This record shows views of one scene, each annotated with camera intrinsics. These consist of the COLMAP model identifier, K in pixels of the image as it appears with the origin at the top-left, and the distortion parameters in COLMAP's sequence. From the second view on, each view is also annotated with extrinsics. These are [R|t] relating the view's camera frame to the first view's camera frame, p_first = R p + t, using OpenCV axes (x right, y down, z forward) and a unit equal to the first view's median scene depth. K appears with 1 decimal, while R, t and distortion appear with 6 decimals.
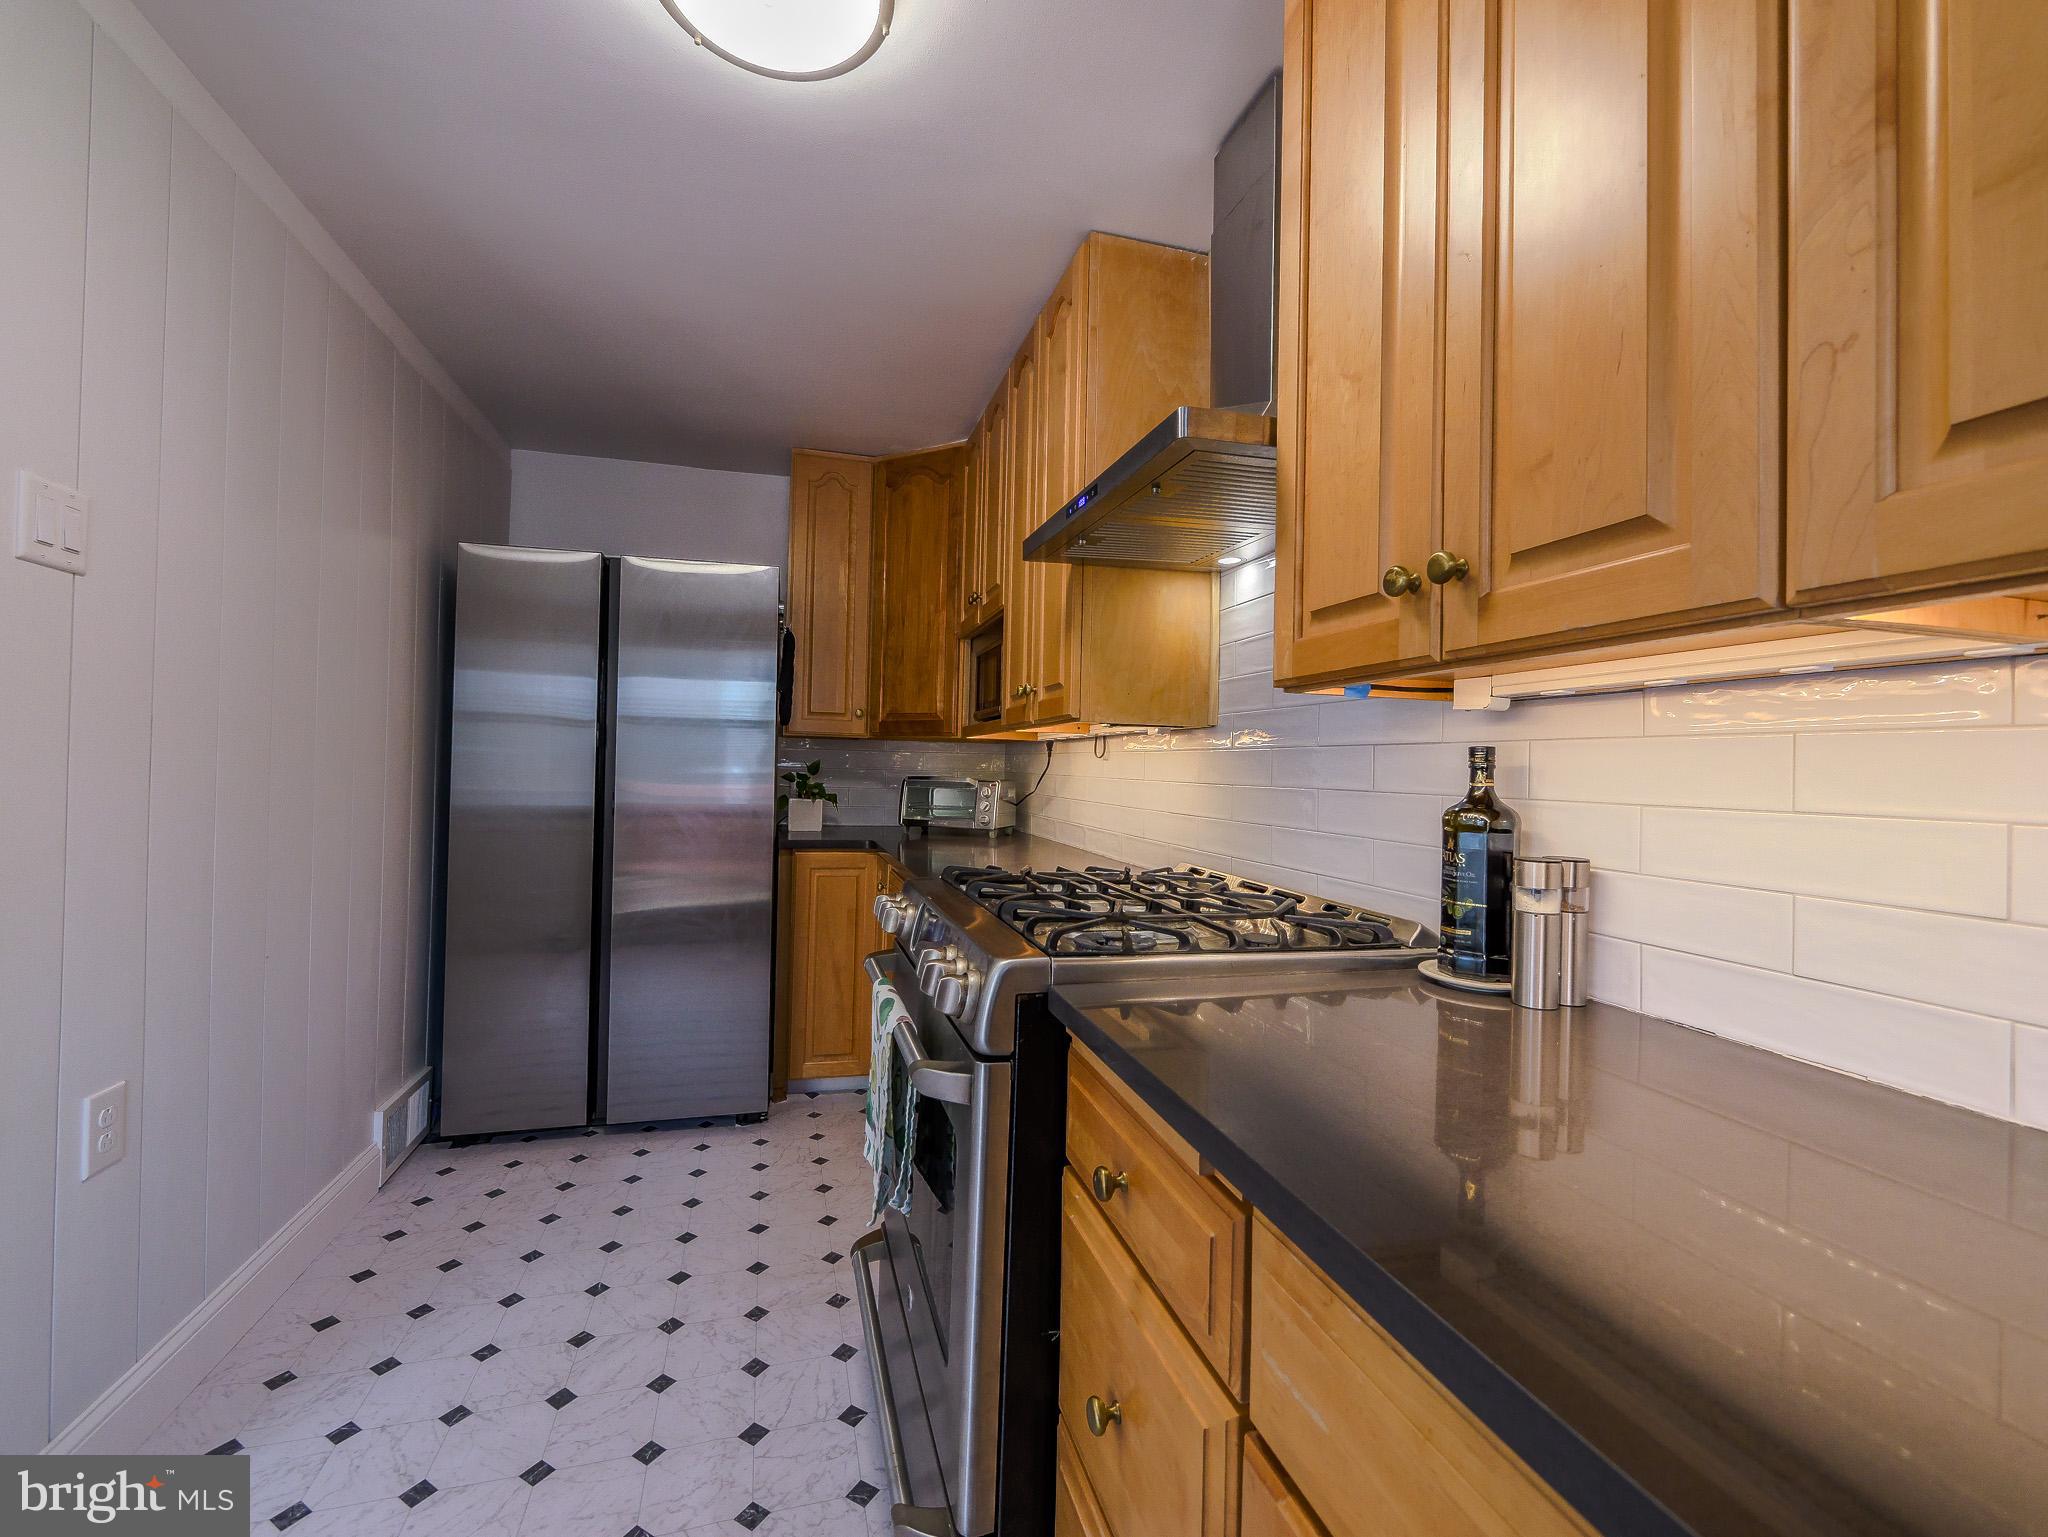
lens RADIAL K [[852.8, 0, 1017.1], [0, 852.8, 757.3], [0, 0, 1]] dist [-0.005785, -0.000022]
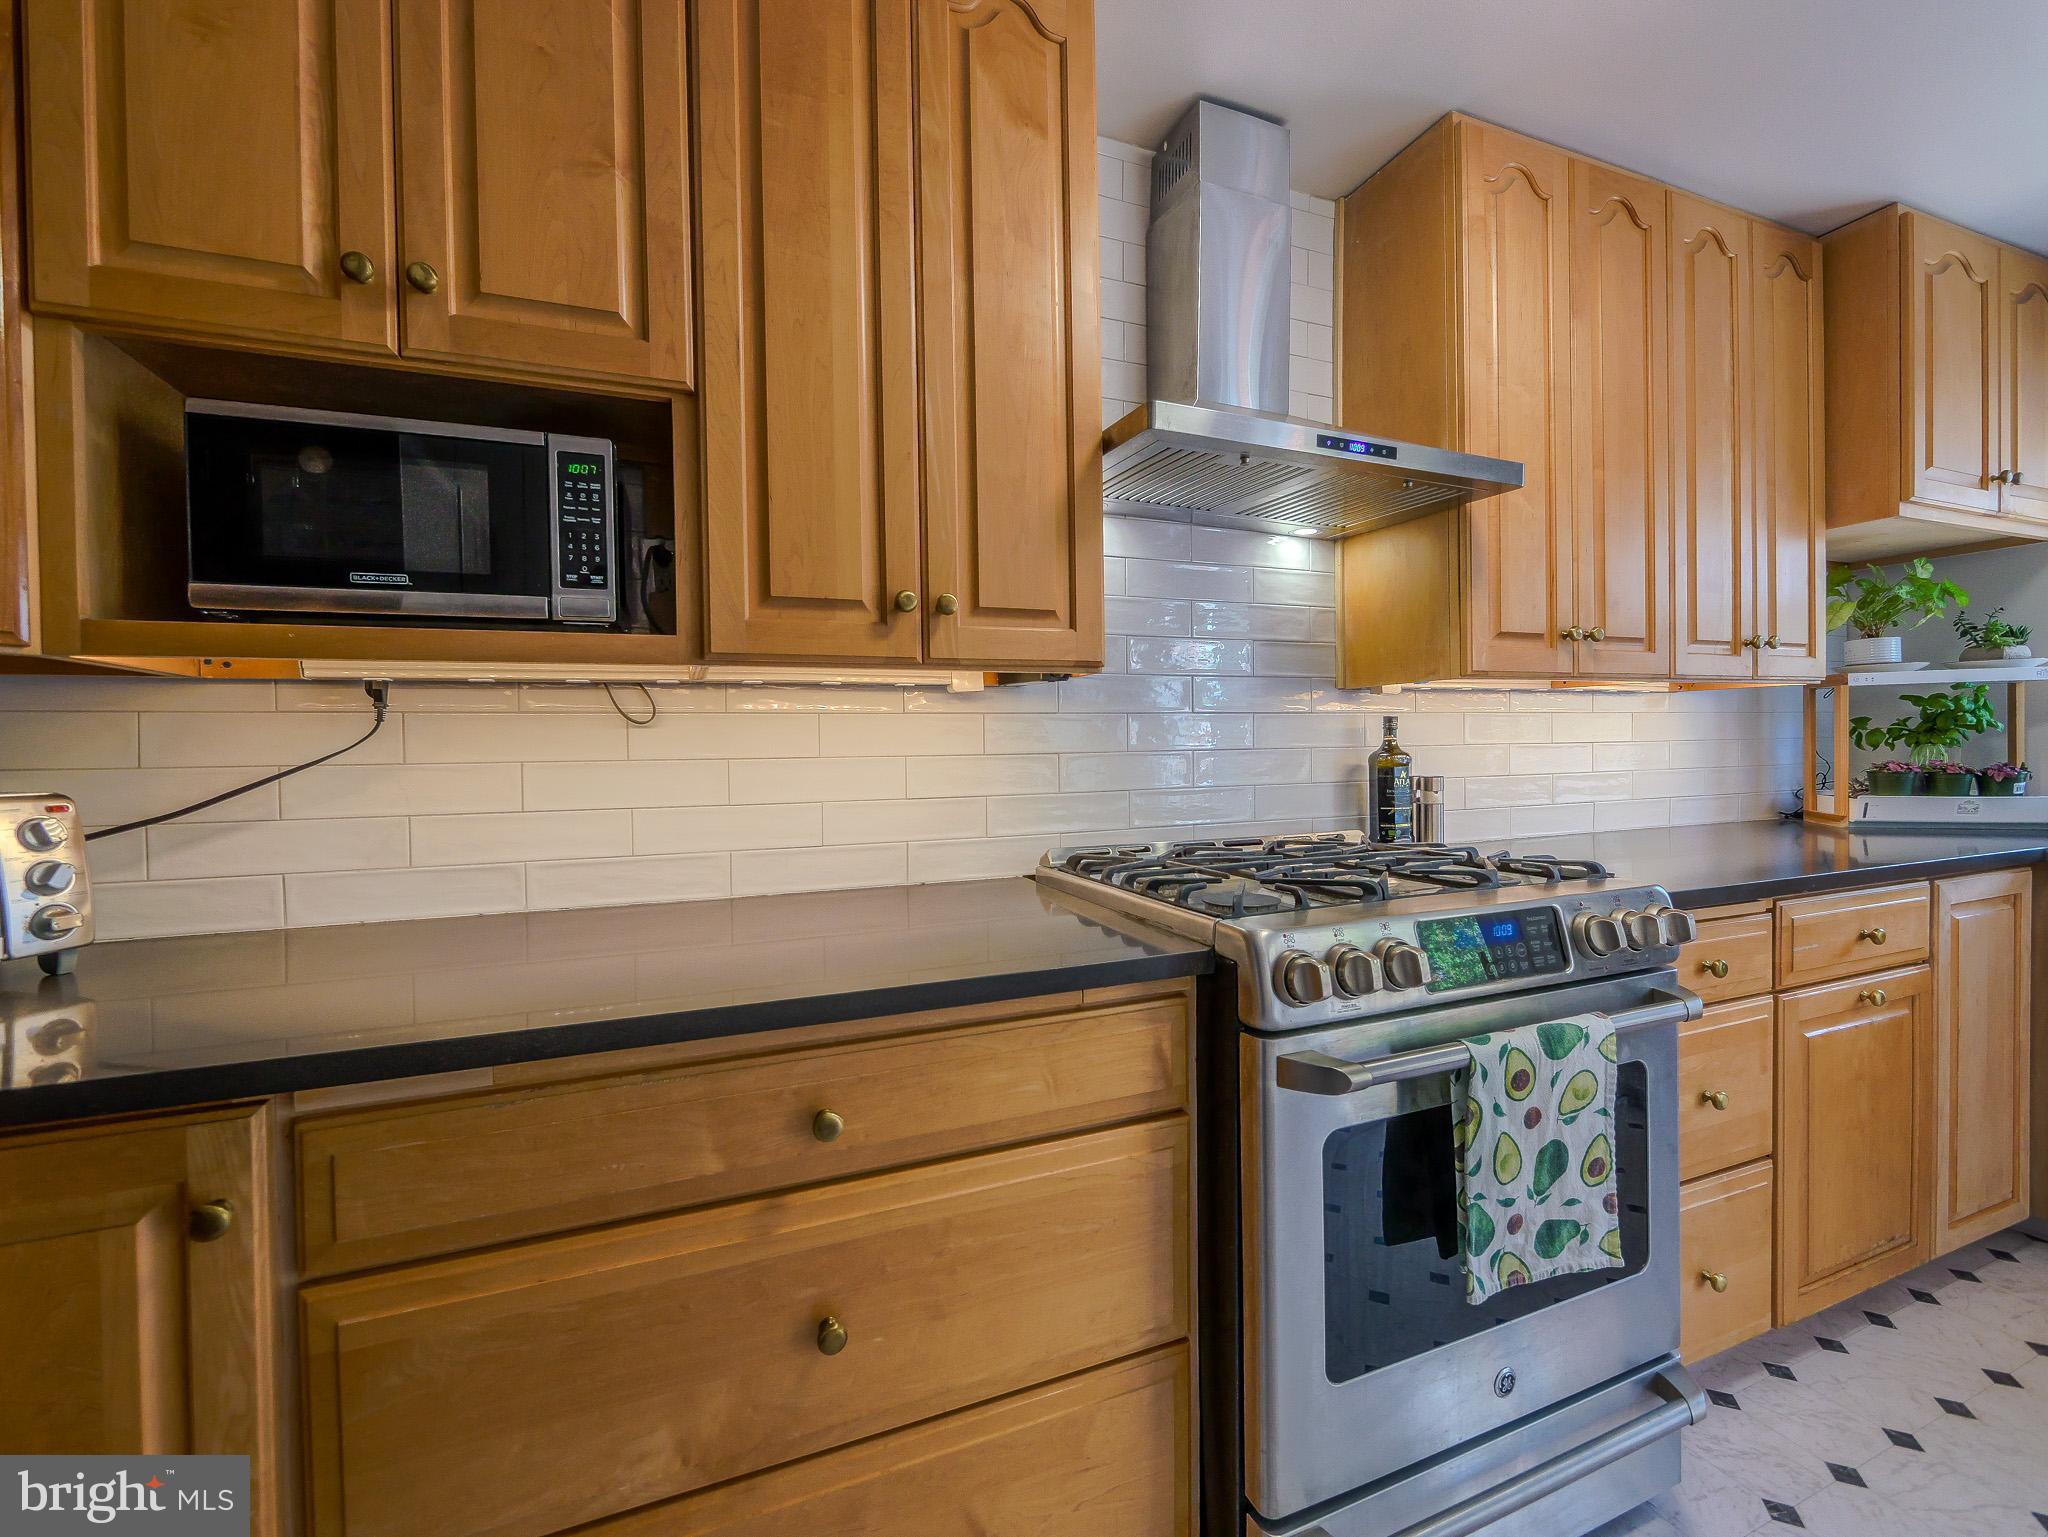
lens RADIAL K [[852.8, 0, 1017.1], [0, 852.8, 757.3], [0, 0, 1]] dist [-0.005785, -0.000022]
pose [[-0.106862, -0.039112, 0.993504, -0.477362], [0.000494, 0.999224, 0.039390, 0.000609], [-0.994274, 0.004700, -0.106760, 0.857037]]
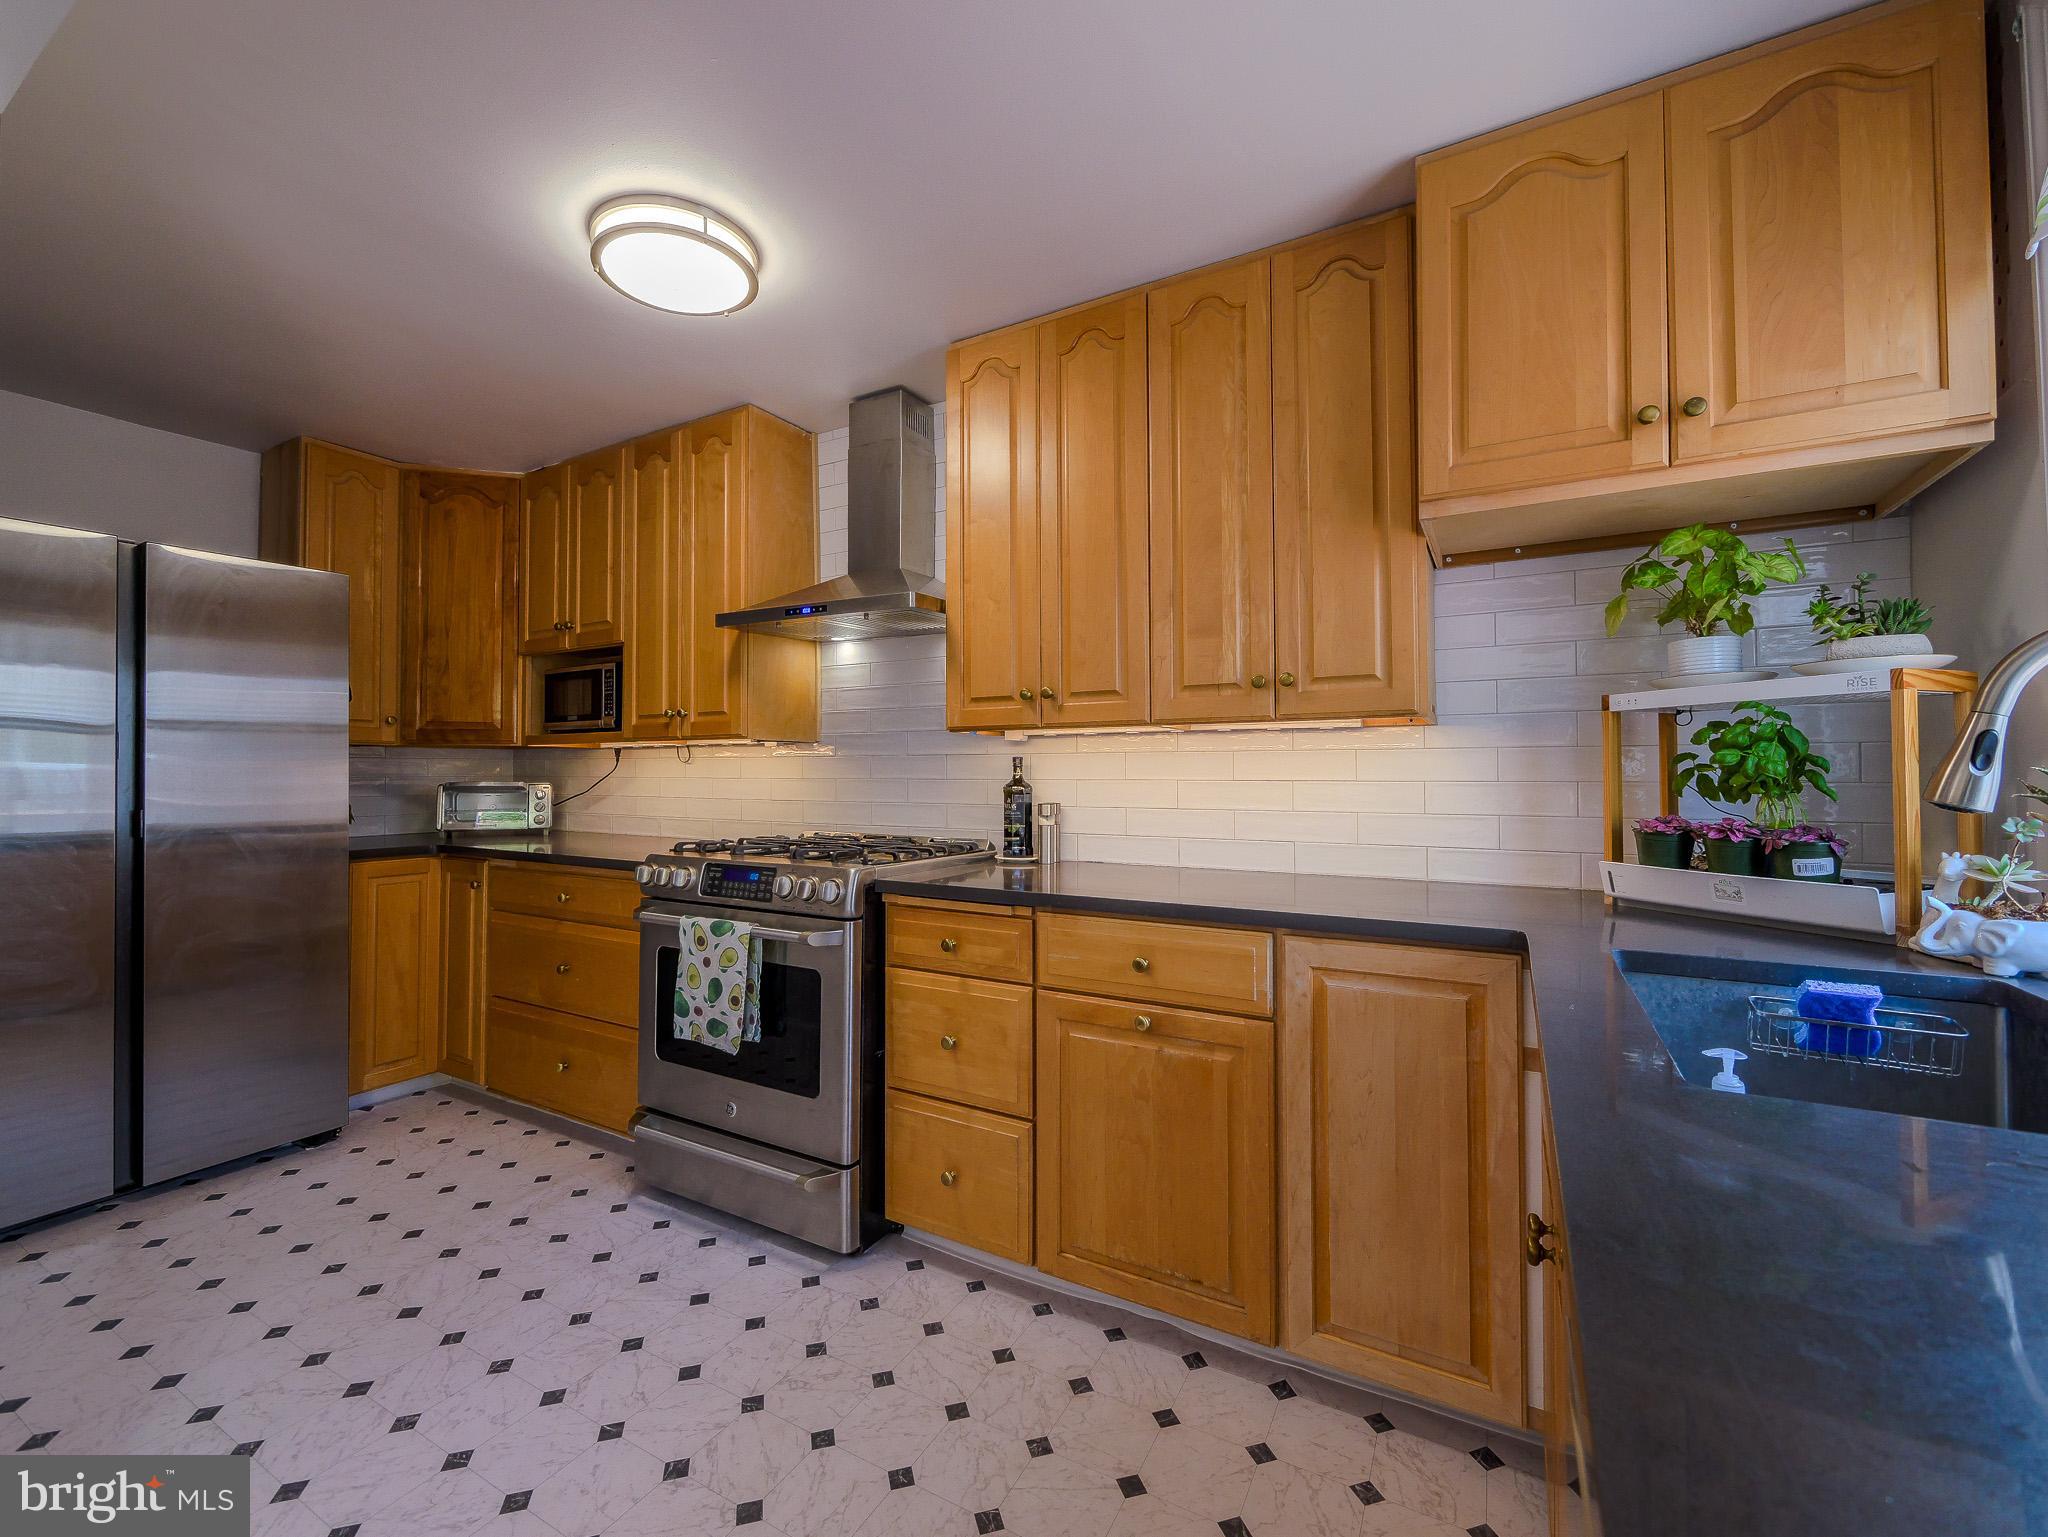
lens RADIAL K [[852.8, 0, 1017.1], [0, 852.8, 757.3], [0, 0, 1]] dist [-0.005785, -0.000022]
pose [[0.707736, -0.011977, 0.706376, -0.473288], [0.009014, 0.999928, 0.007923, -0.013404], [-0.706420, 0.000759, 0.707793, -0.271750]]
